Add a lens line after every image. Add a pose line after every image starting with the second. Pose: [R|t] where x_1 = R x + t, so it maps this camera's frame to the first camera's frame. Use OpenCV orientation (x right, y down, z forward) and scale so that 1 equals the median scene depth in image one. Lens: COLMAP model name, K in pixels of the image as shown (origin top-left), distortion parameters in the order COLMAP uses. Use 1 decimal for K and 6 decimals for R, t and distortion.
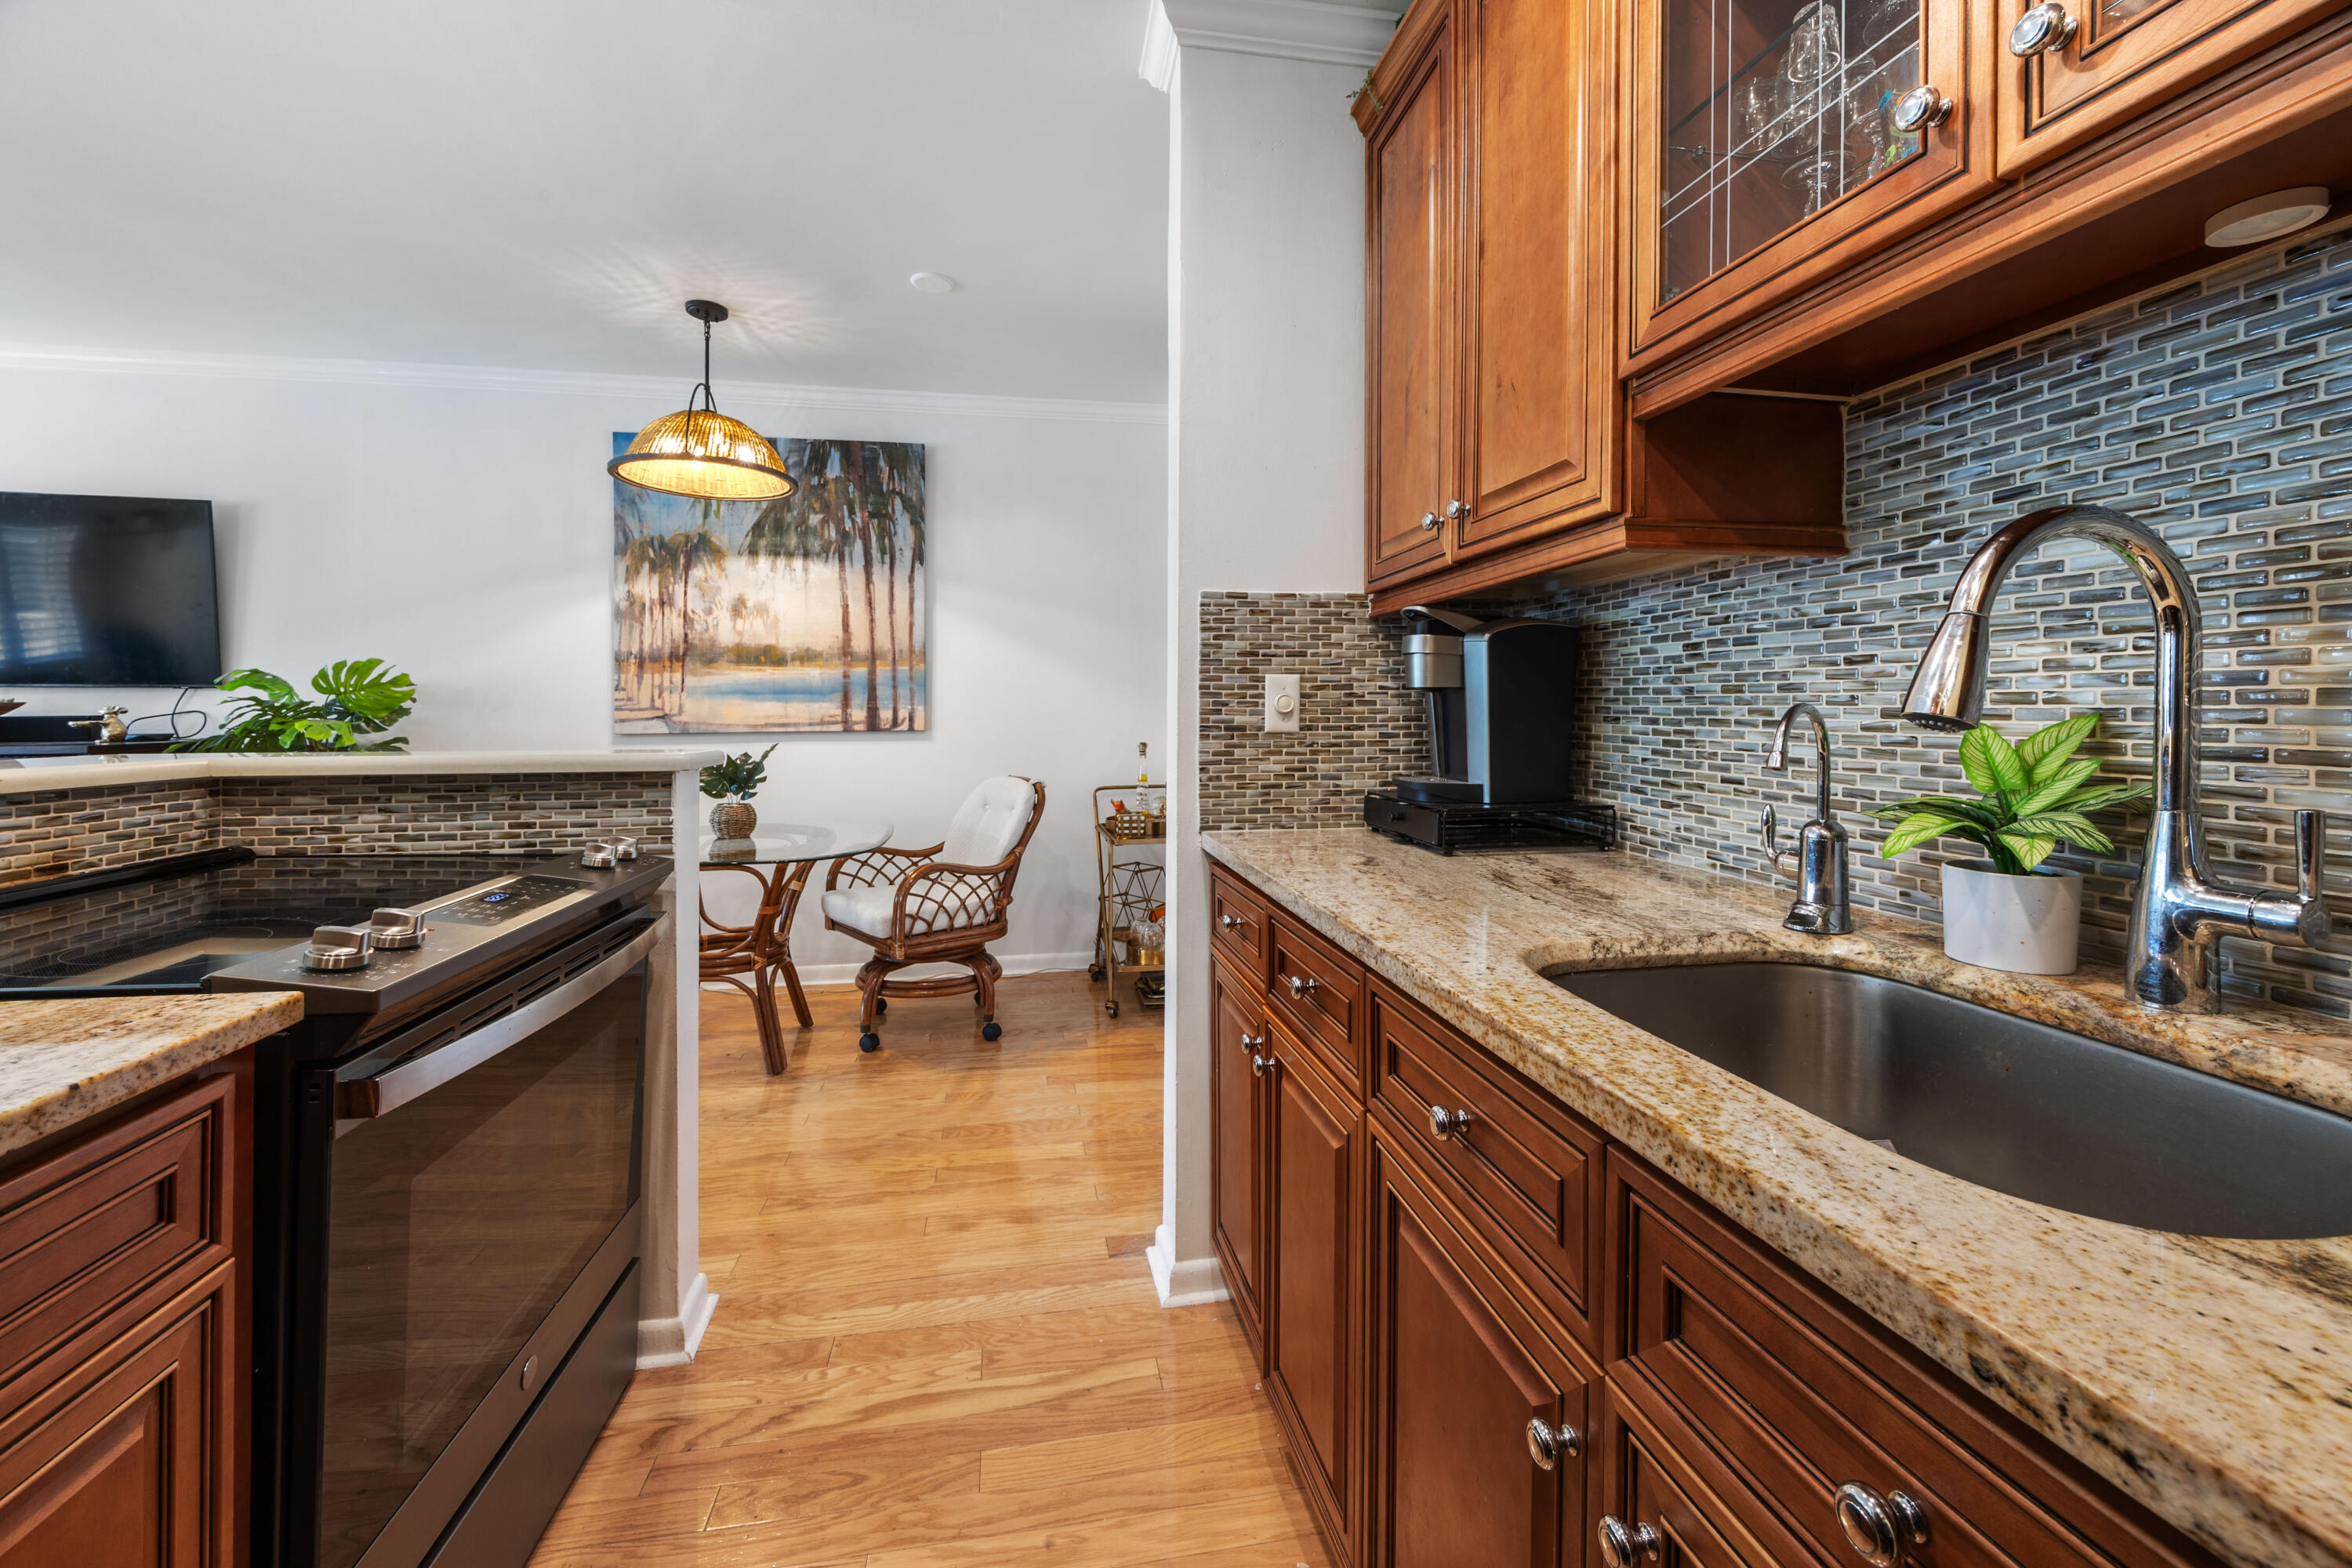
lens RADIAL K [[900.9, 0, 1156.6], [0, 900.9, 709.1], [0, 0, 1]] dist [-0.005665, 0.000857]
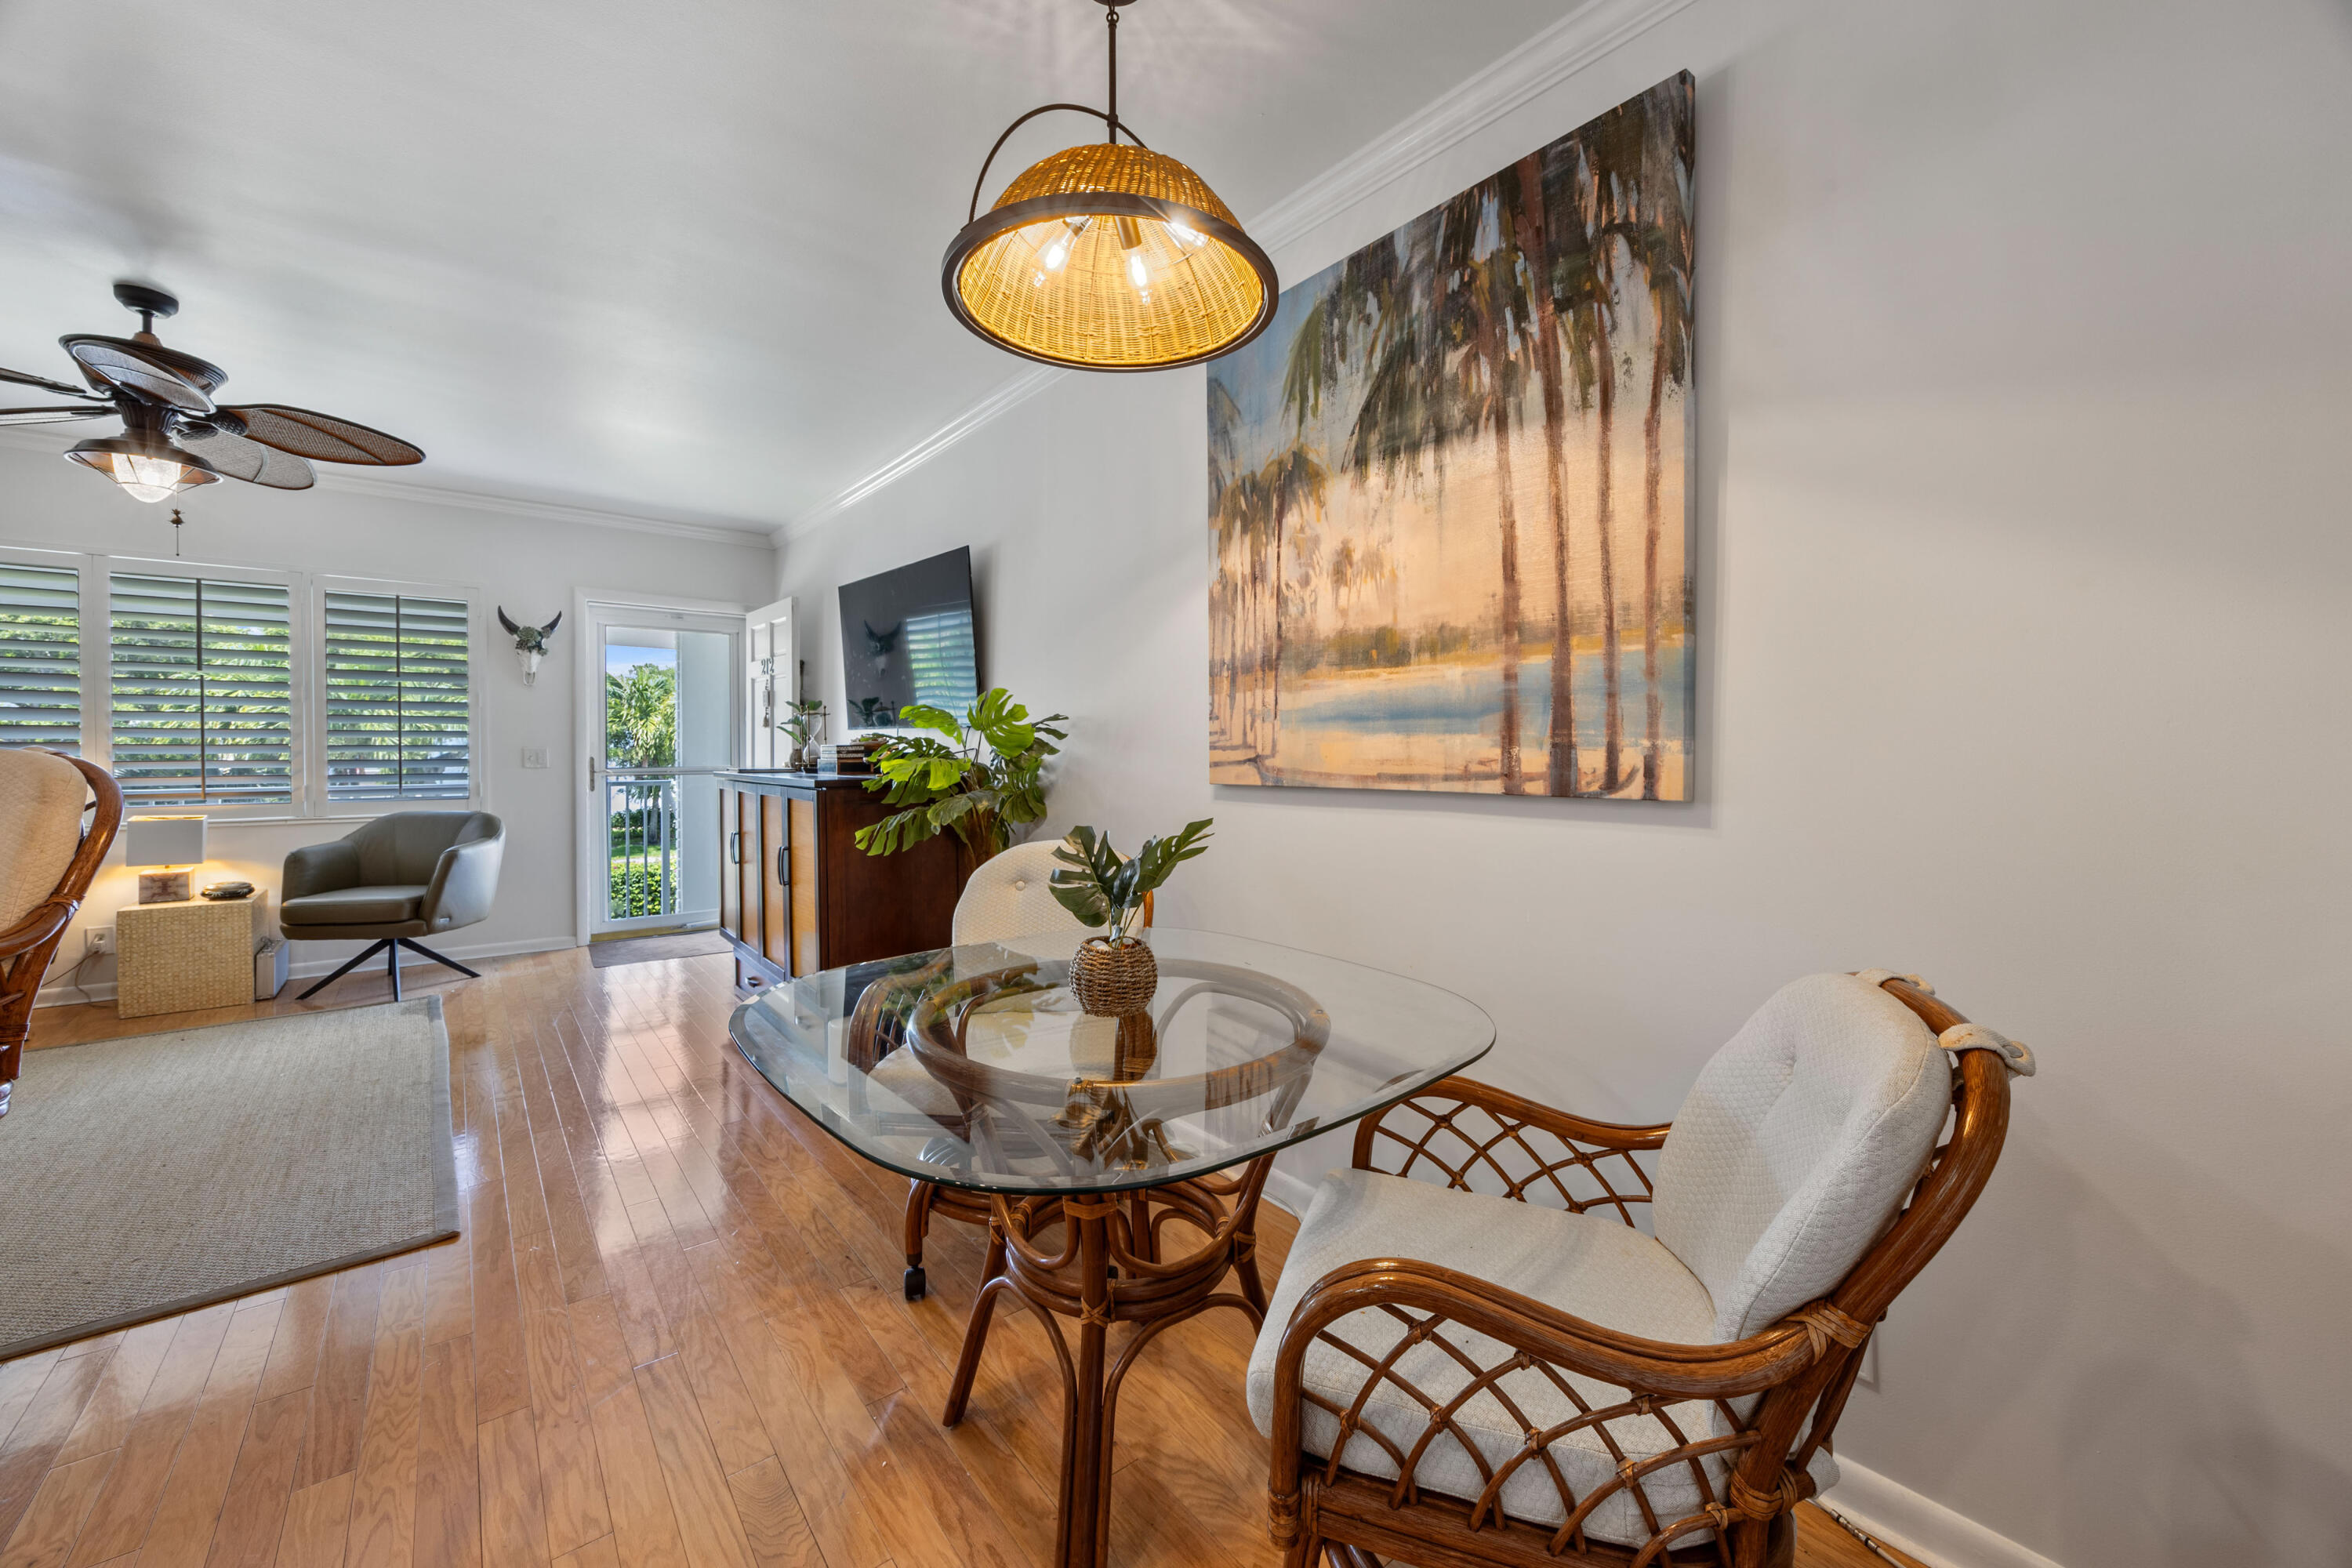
lens RADIAL K [[900.9, 0, 1173.5], [0, 900.9, 755.4], [0, 0, 1]] dist [-0.005665, 0.000857]
pose [[0.484091, 0.009729, -0.874964, -0.023678], [-0.000259, 0.999940, 0.010976, -0.001177], [0.875018, -0.005087, 0.484064, 0.640672]]
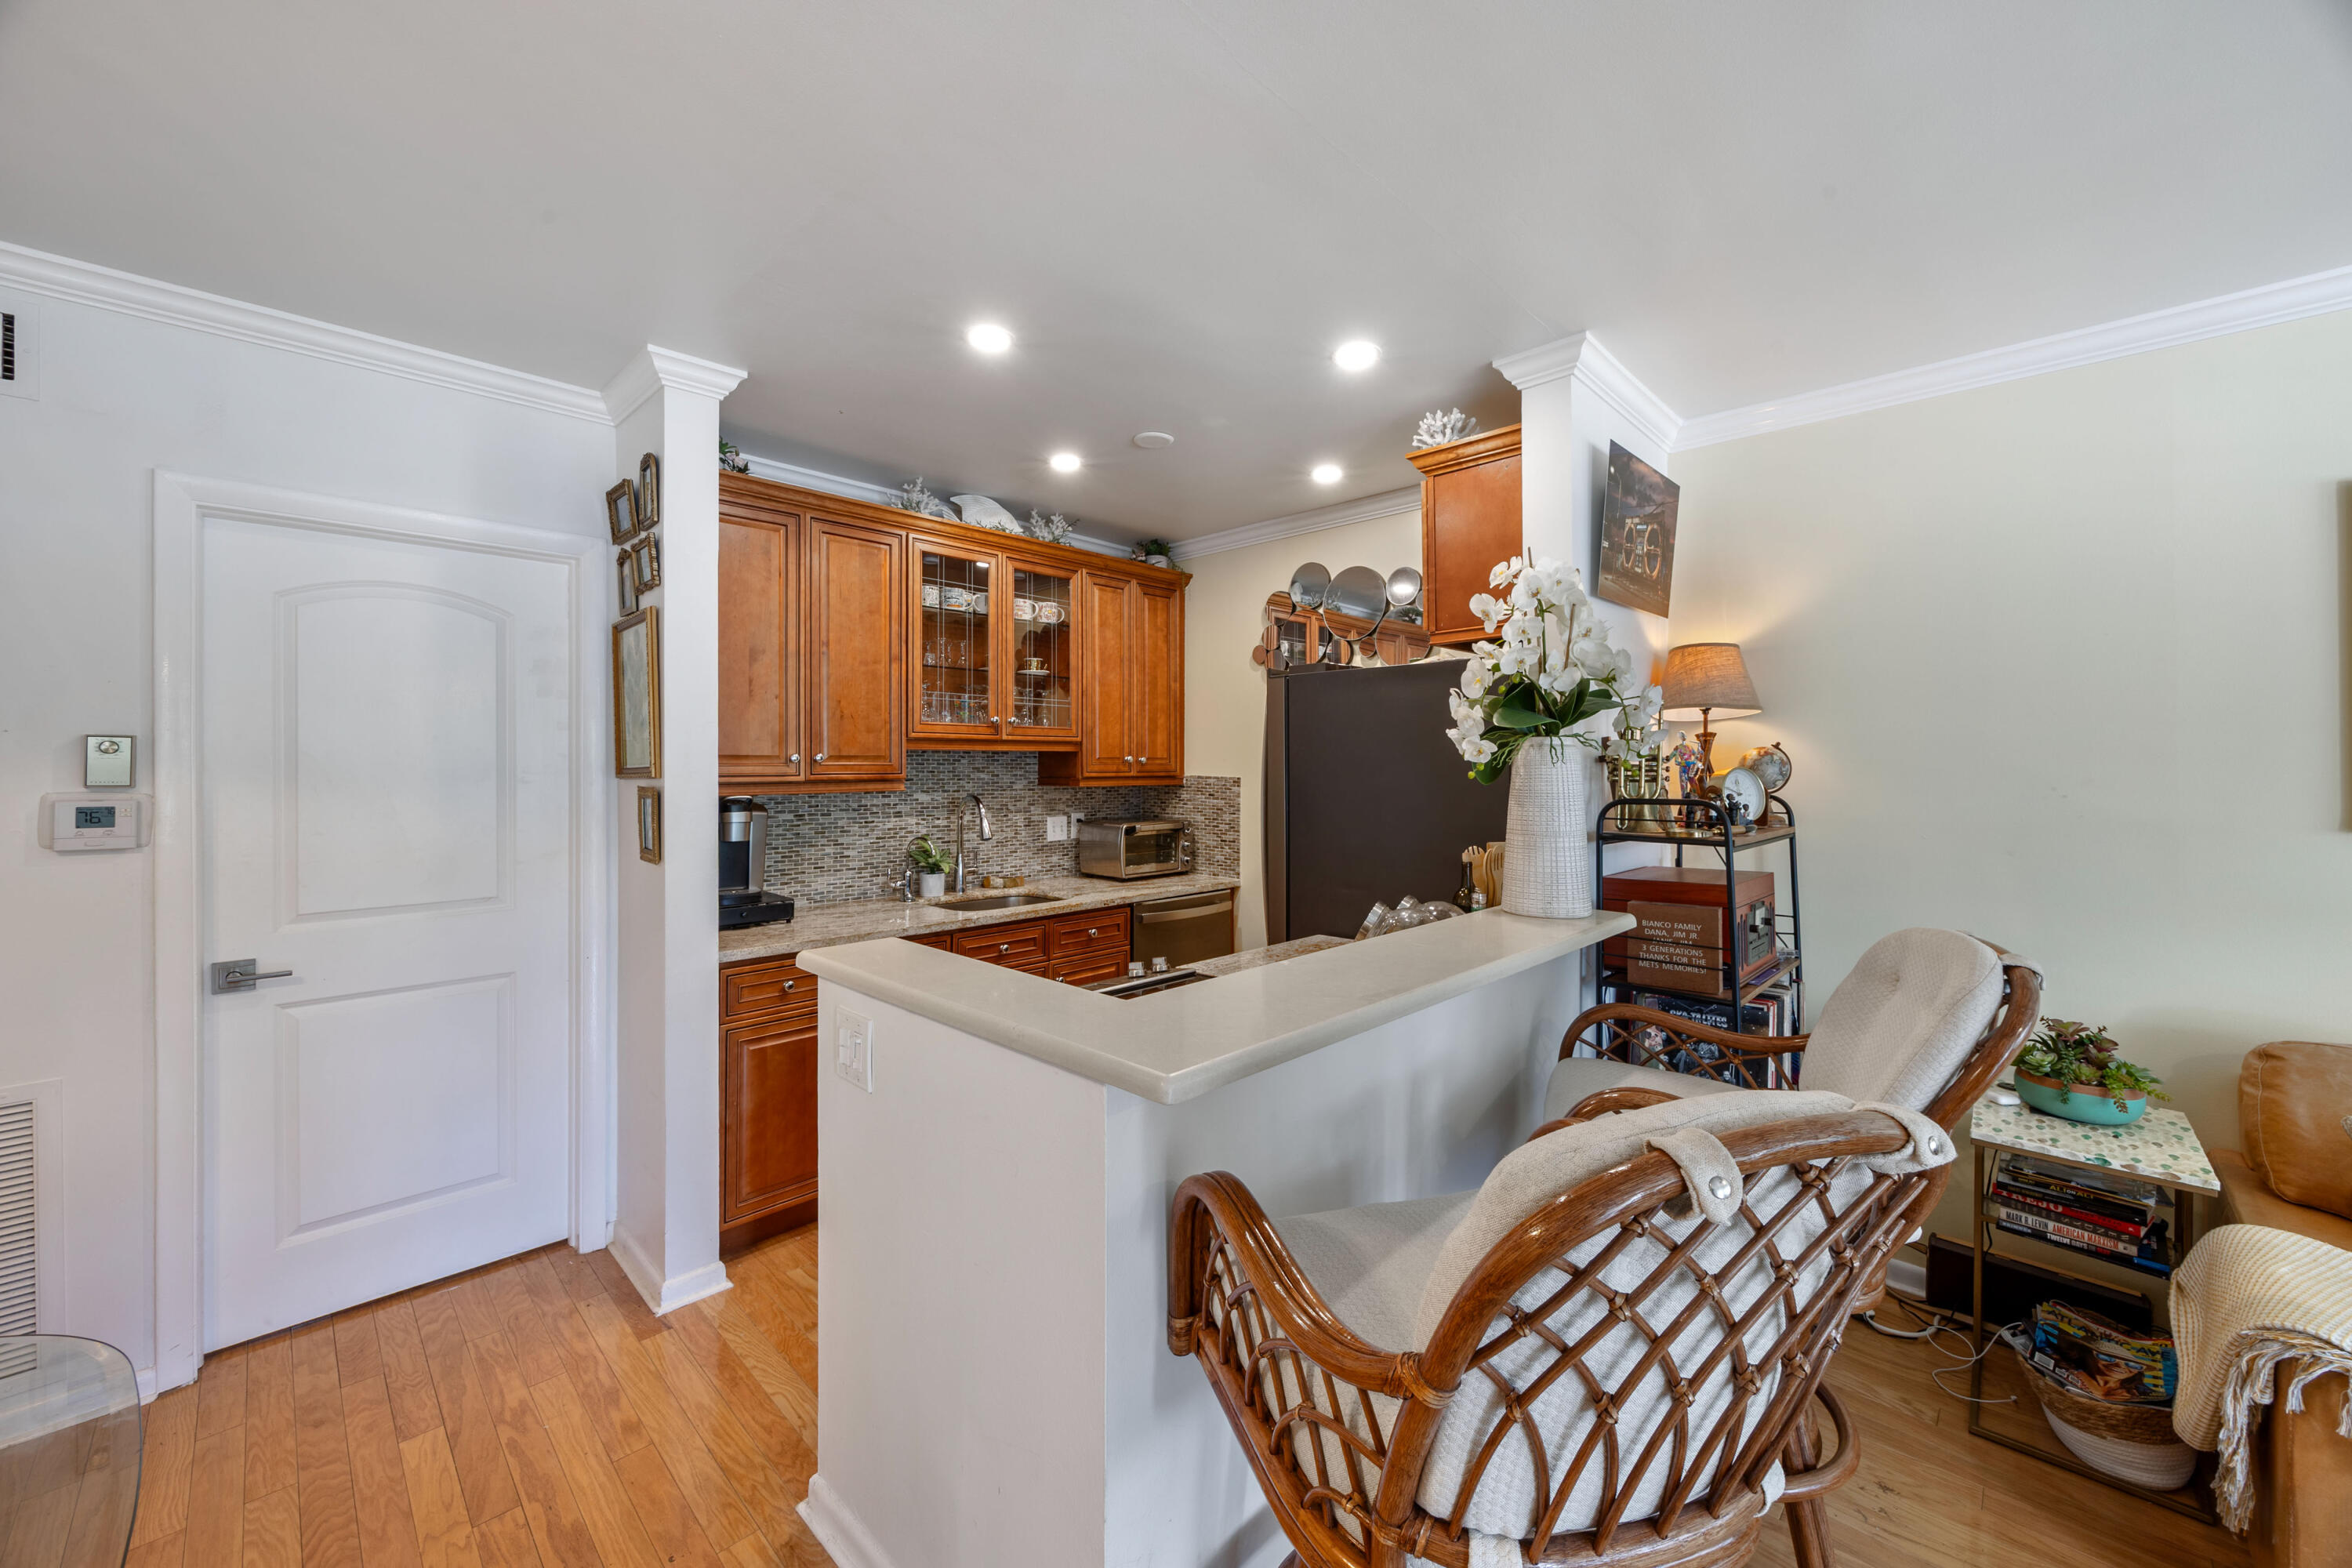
lens RADIAL K [[900.9, 0, 1176.1], [0, 900.9, 763.4], [0, 0, 1]] dist [-0.005665, 0.000857]
pose [[-0.585689, 0.000687, 0.810536, -0.727980], [-0.001011, 0.999998, -0.001578, -0.076478], [-0.810535, -0.001744, -0.585687, 0.579881]]
